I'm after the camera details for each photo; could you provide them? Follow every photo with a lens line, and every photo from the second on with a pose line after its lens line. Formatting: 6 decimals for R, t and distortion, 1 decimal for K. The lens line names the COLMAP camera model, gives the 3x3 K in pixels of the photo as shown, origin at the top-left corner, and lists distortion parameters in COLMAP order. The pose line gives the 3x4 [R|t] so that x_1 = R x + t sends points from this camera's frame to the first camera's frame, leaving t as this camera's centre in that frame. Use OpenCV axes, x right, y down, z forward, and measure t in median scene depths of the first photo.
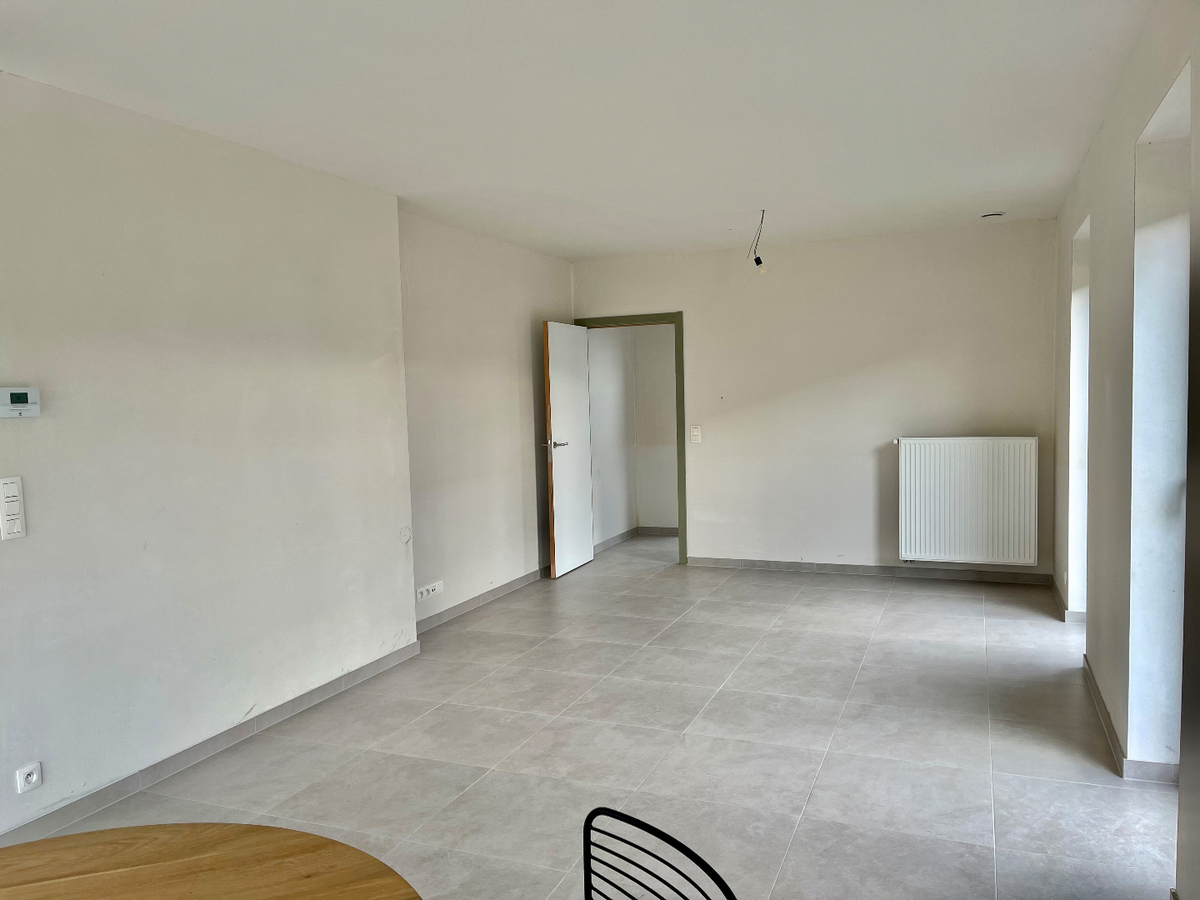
lens RADIAL K [[900.0, 0, 604.0], [0, 900.0, 453.1], [0, 0, 1]] dist [0.116009, -0.152330]
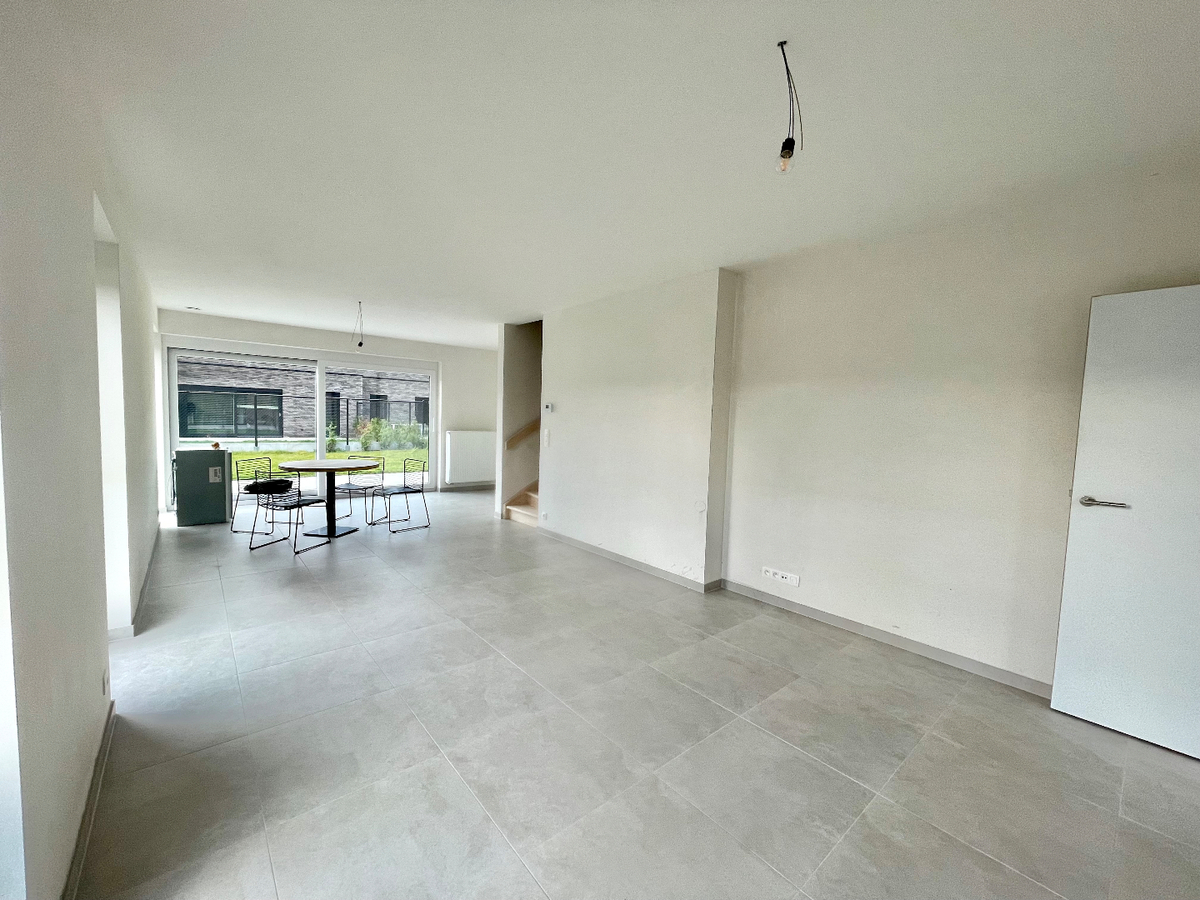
lens RADIAL K [[482.8, 0, 595.2], [0, 482.8, 451.1], [0, 0, 1]] dist [-0.000096, 0.000097]
pose [[-0.465494, 0.073175, -0.882021, 0.545060], [-0.076351, 0.989541, 0.122391, -0.081039], [0.881751, 0.124315, -0.455039, 1.219551]]
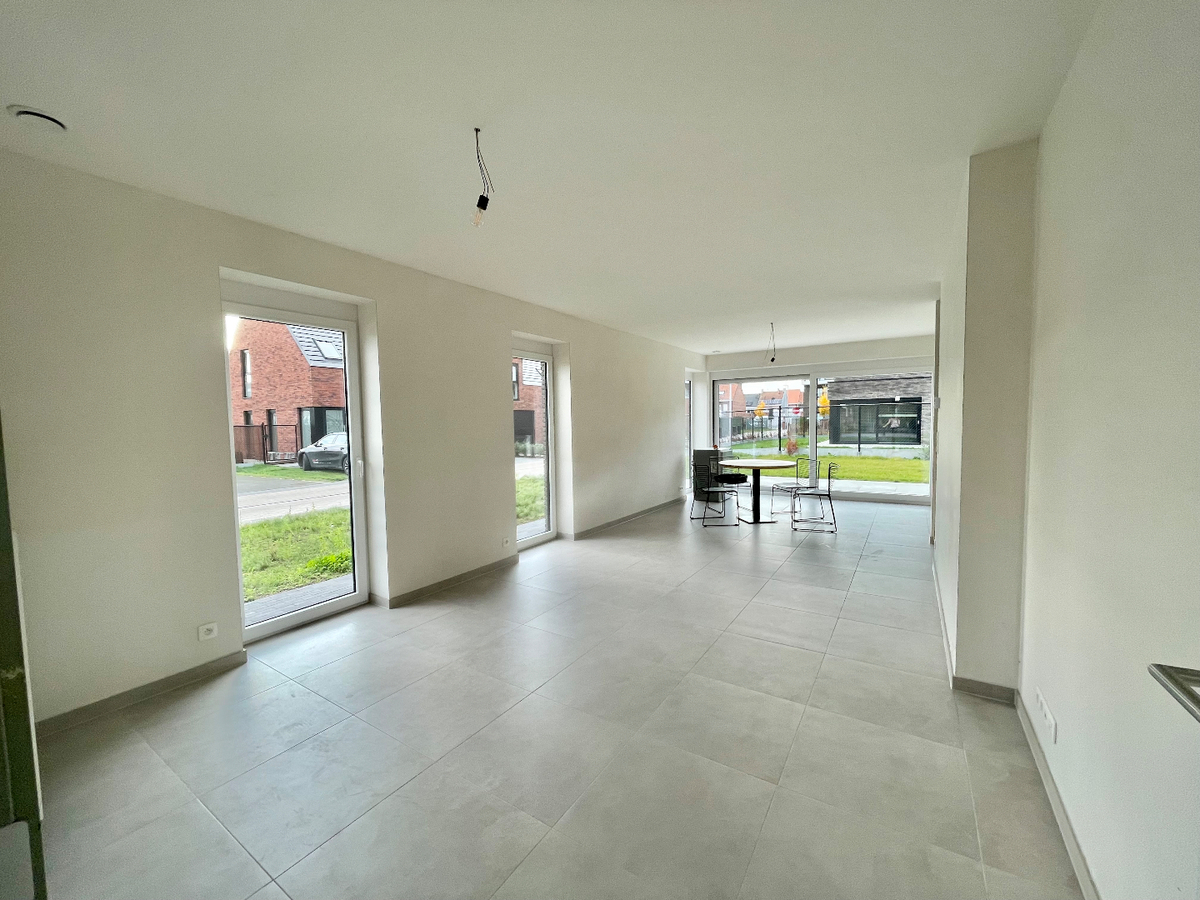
lens RADIAL K [[485.7, 0, 594.2], [0, 485.7, 450.6], [0, 0, 1]] dist [-0.000755, -0.000111]
pose [[-0.980677, 0.033763, 0.192697, 0.037421], [0.057222, 0.991422, 0.117506, -0.086287], [-0.187077, 0.126262, -0.974197, 1.560065]]
